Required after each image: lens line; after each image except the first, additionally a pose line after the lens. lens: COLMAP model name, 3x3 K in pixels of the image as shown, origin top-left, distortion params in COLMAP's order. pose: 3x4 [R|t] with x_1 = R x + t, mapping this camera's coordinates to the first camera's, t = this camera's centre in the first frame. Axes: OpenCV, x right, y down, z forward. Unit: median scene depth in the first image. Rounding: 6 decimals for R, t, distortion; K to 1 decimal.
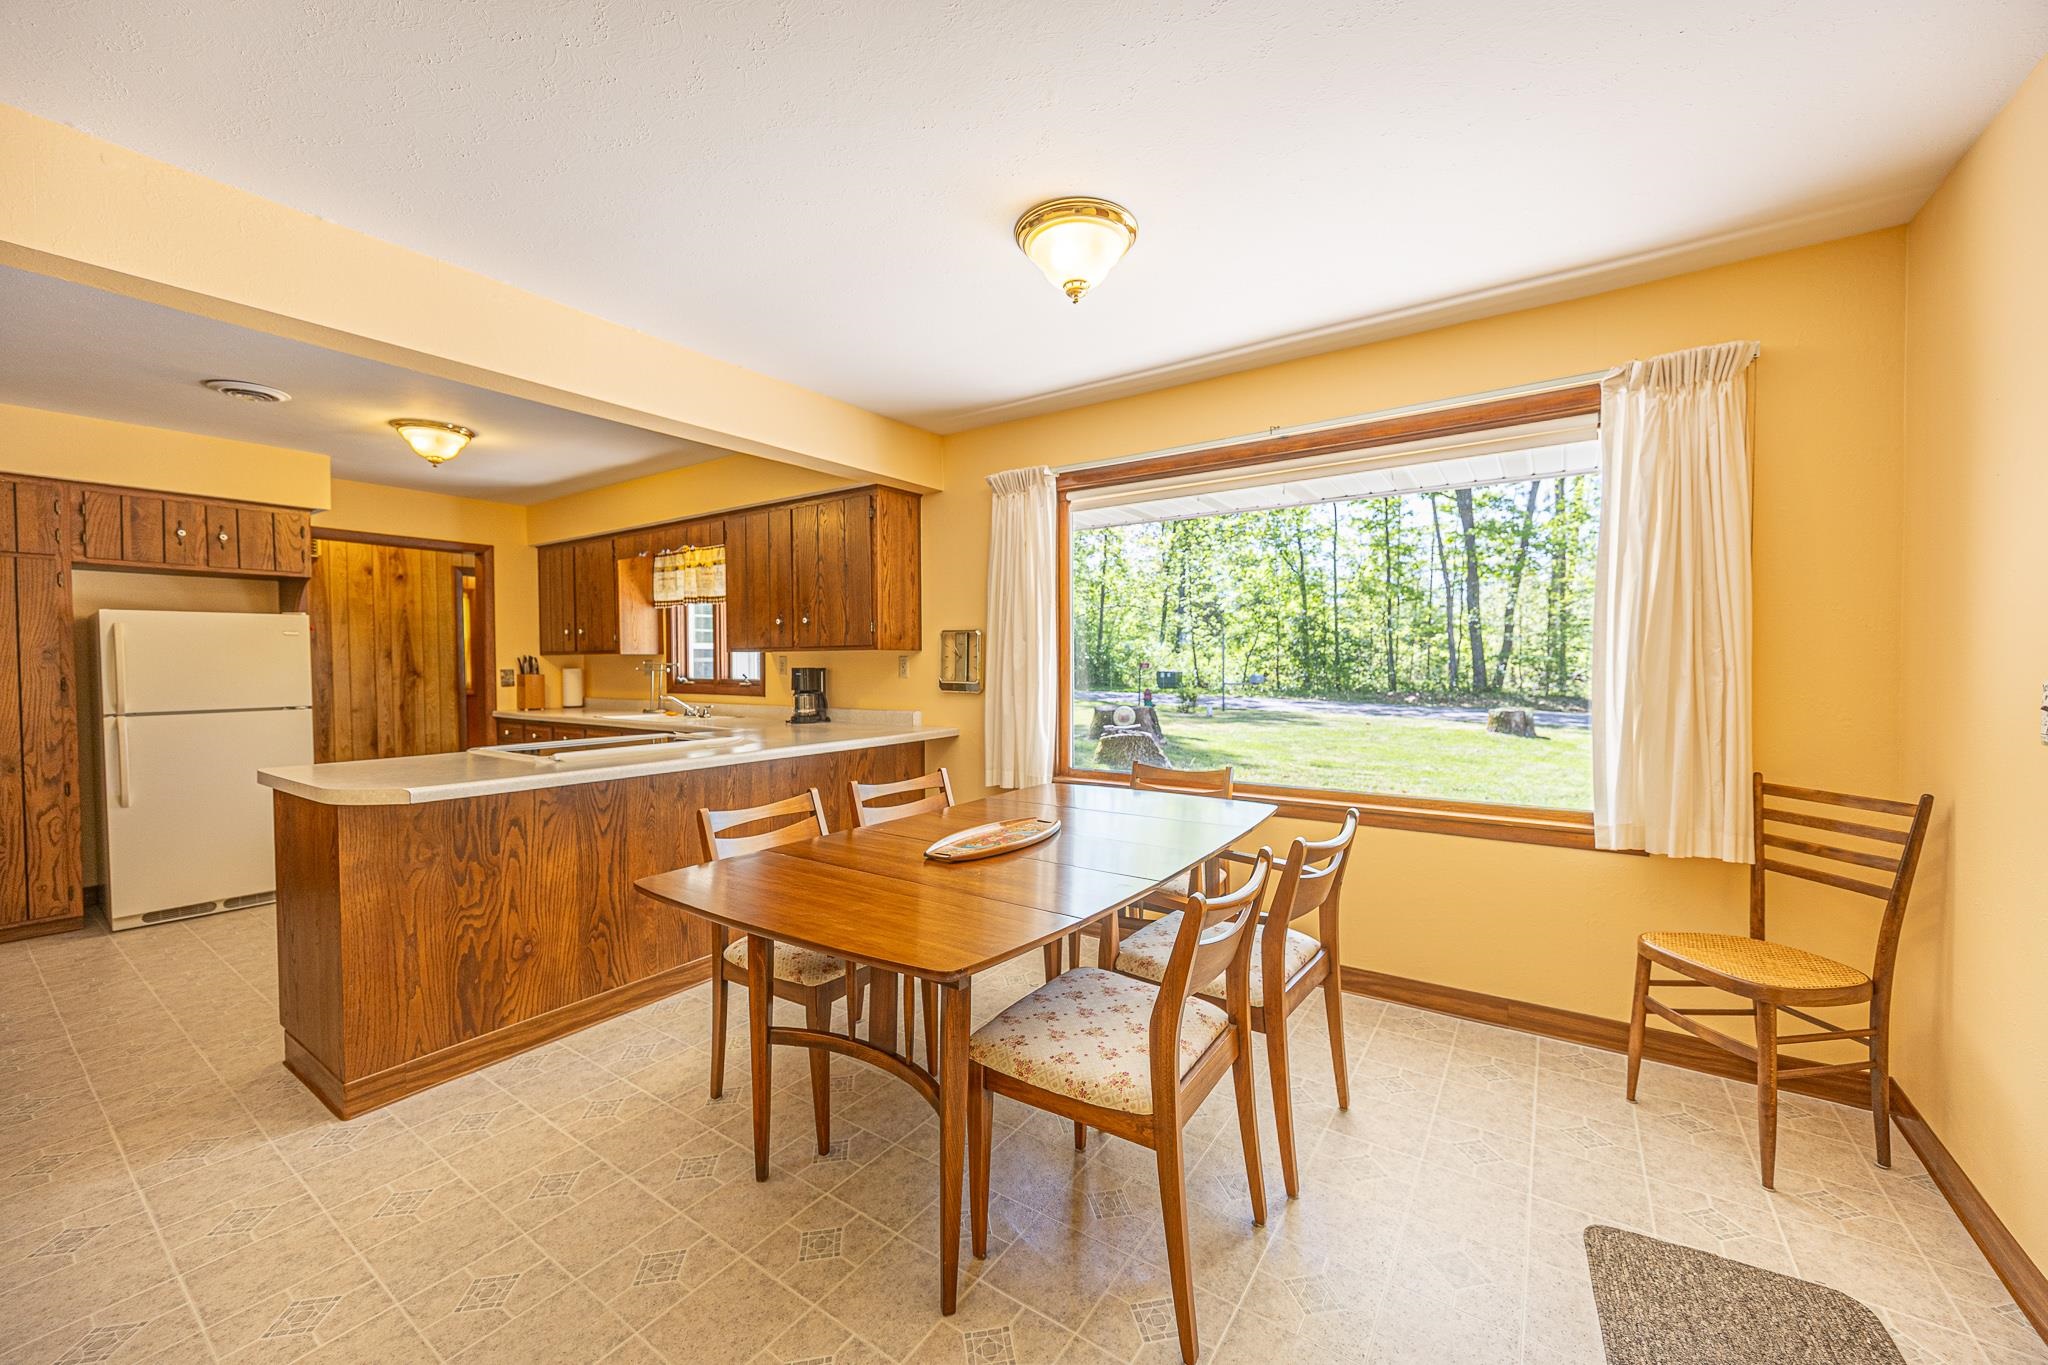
lens RADIAL K [[769.4, 0, 1022.0], [0, 769.4, 679.0], [0, 0, 1]] dist [-0.001902, 0.000407]
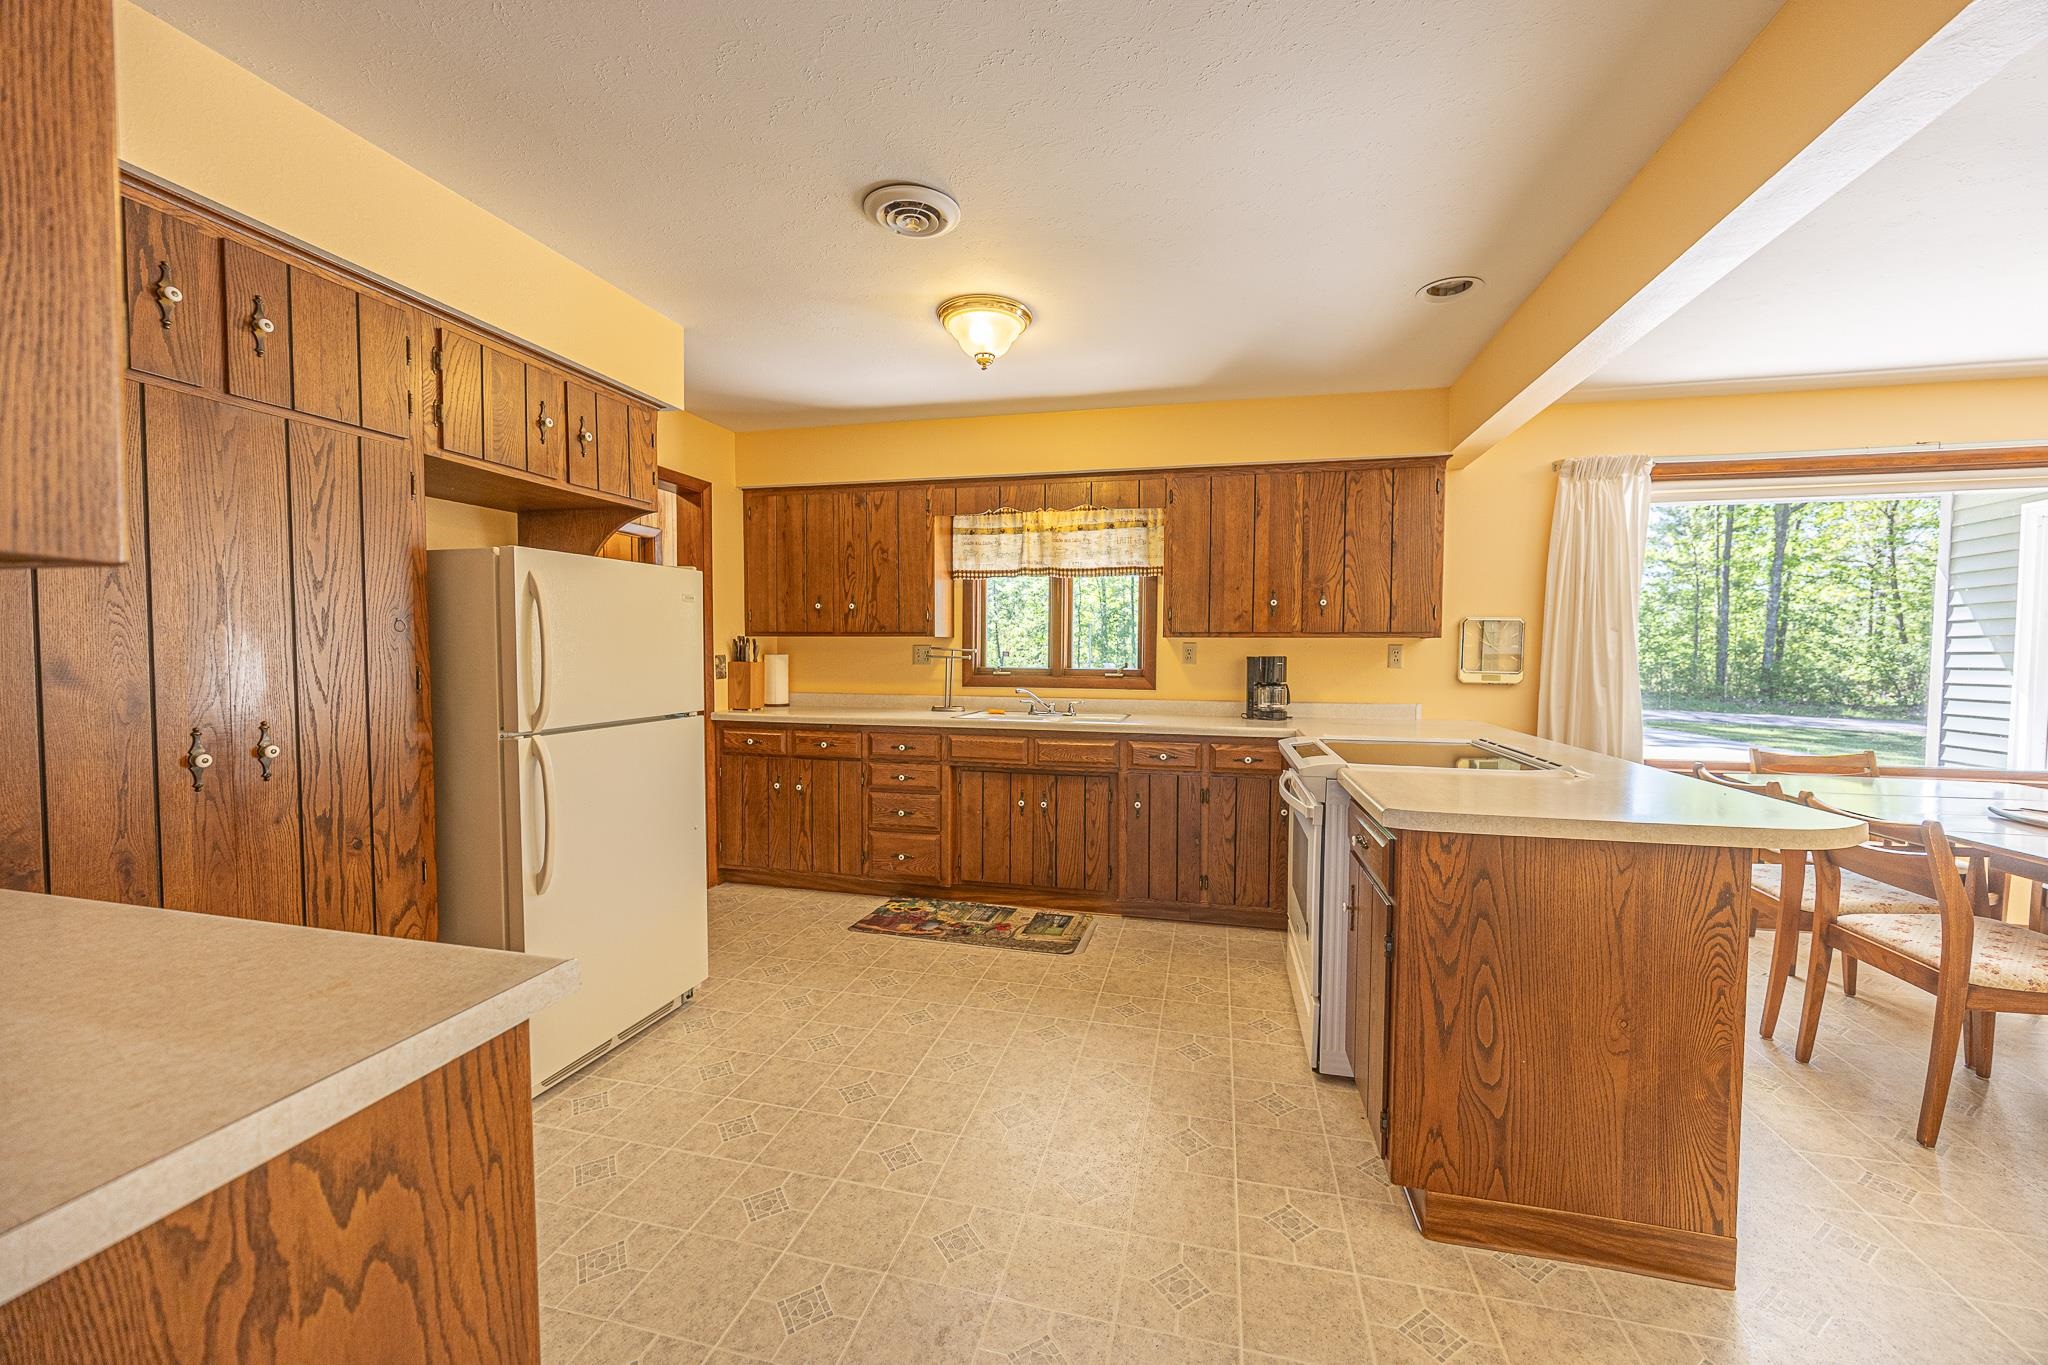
lens RADIAL K [[769.4, 0, 1023.5], [0, 769.4, 686.1], [0, 0, 1]] dist [-0.001902, 0.000407]
pose [[0.935697, -0.007906, 0.352716, -0.917068], [-0.001283, 0.999666, 0.025811, -0.003249], [-0.352802, -0.024604, 0.935375, 0.299552]]
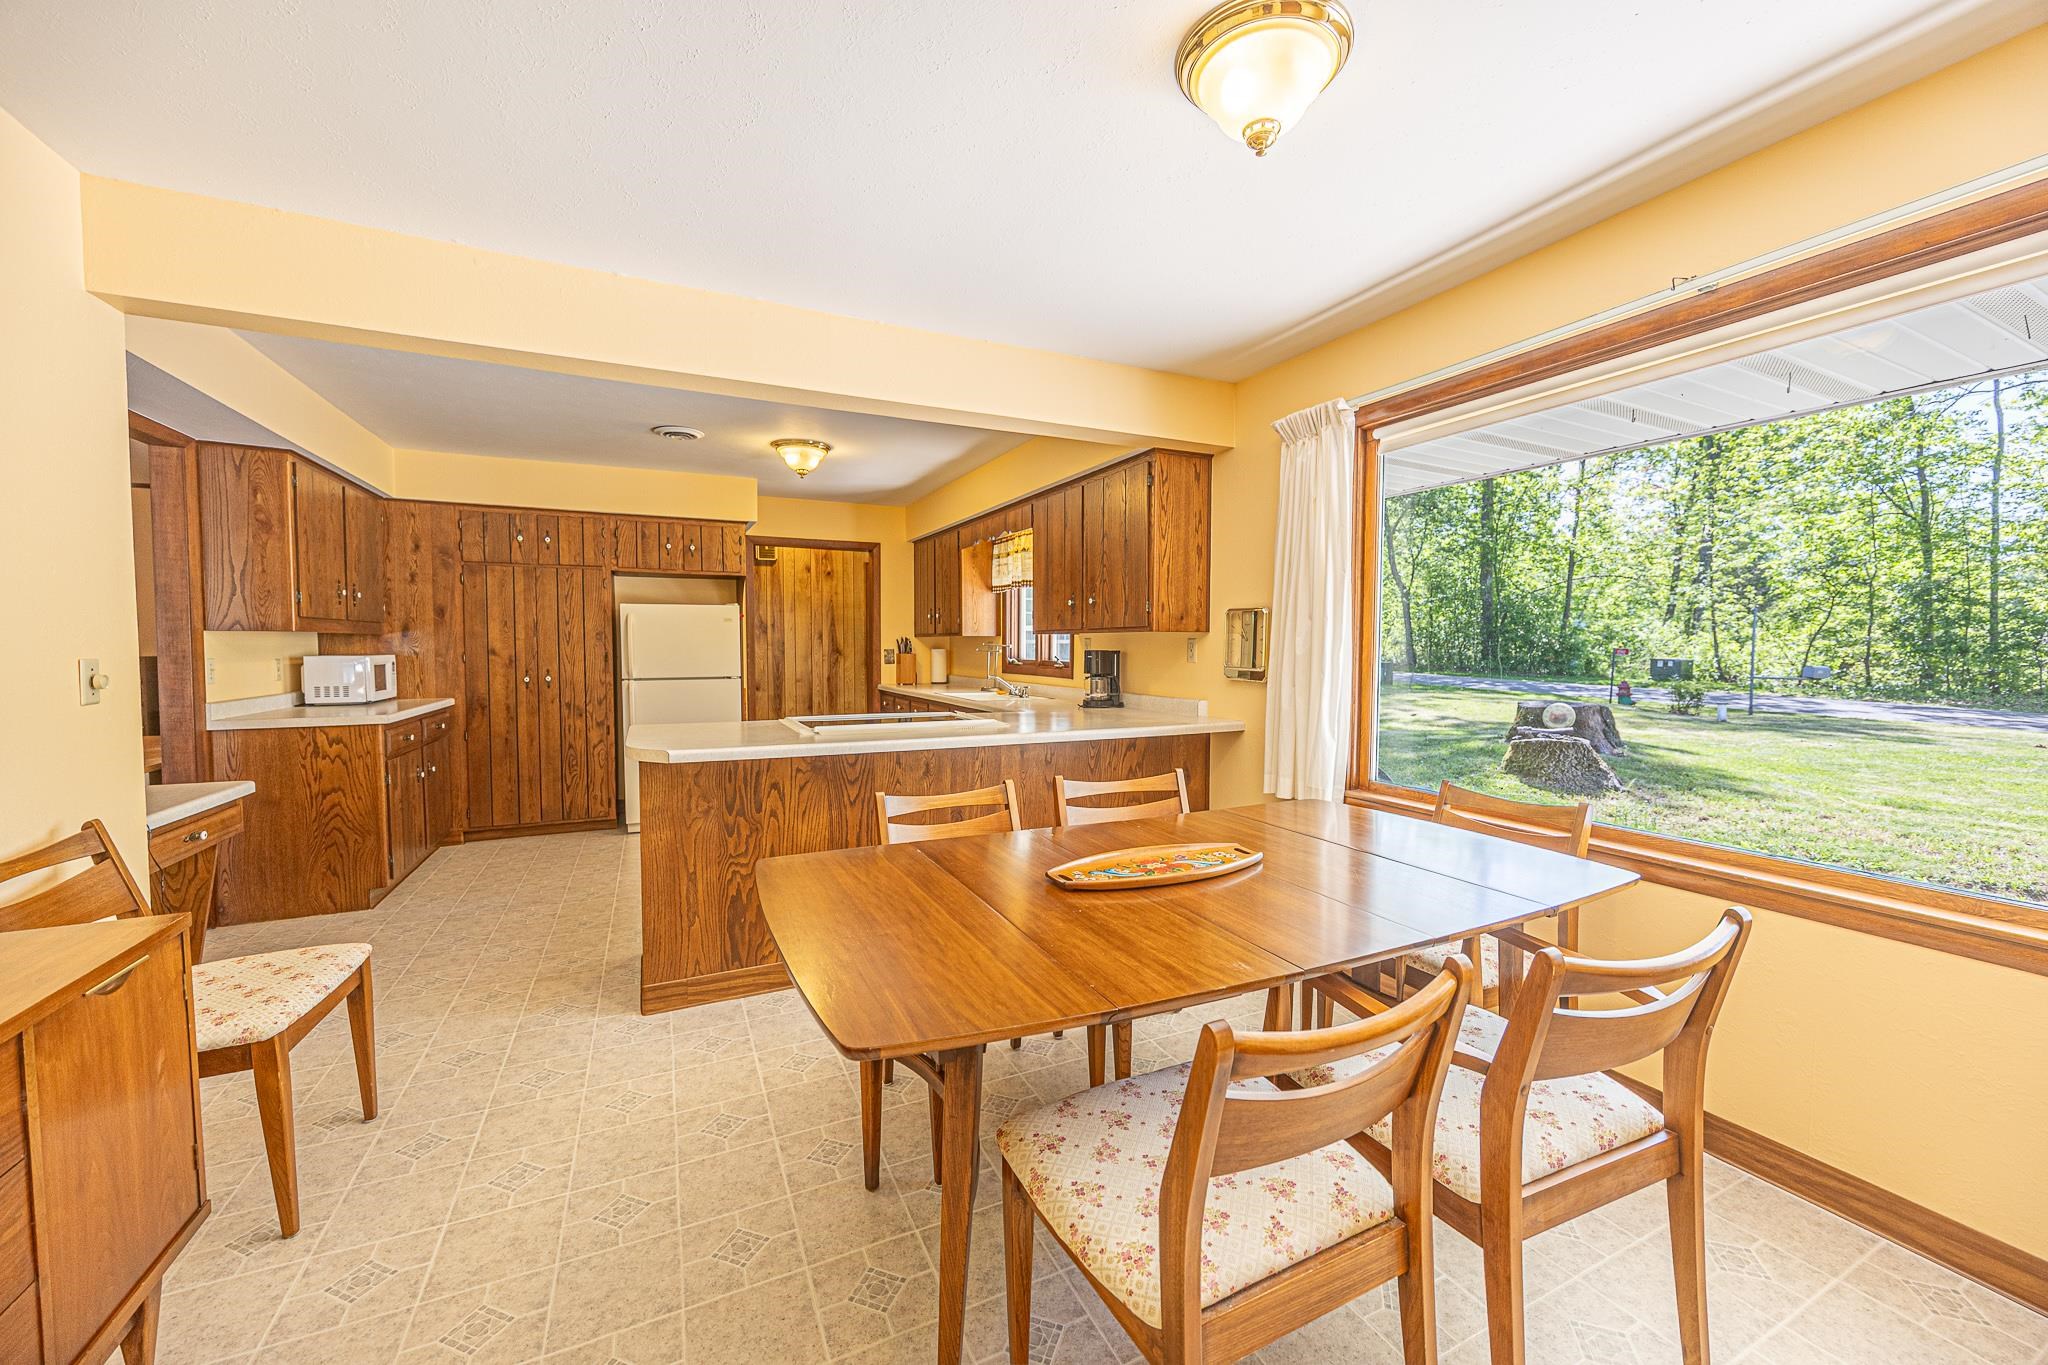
lens RADIAL K [[769.4, 0, 1030.3], [0, 769.4, 678.9], [0, 0, 1]] dist [-0.001902, 0.000407]
pose [[0.869467, 0.028359, -0.493176, 0.129267], [-0.016998, 0.999477, 0.027506, -0.004098], [0.493698, -0.015533, 0.869495, 0.126671]]
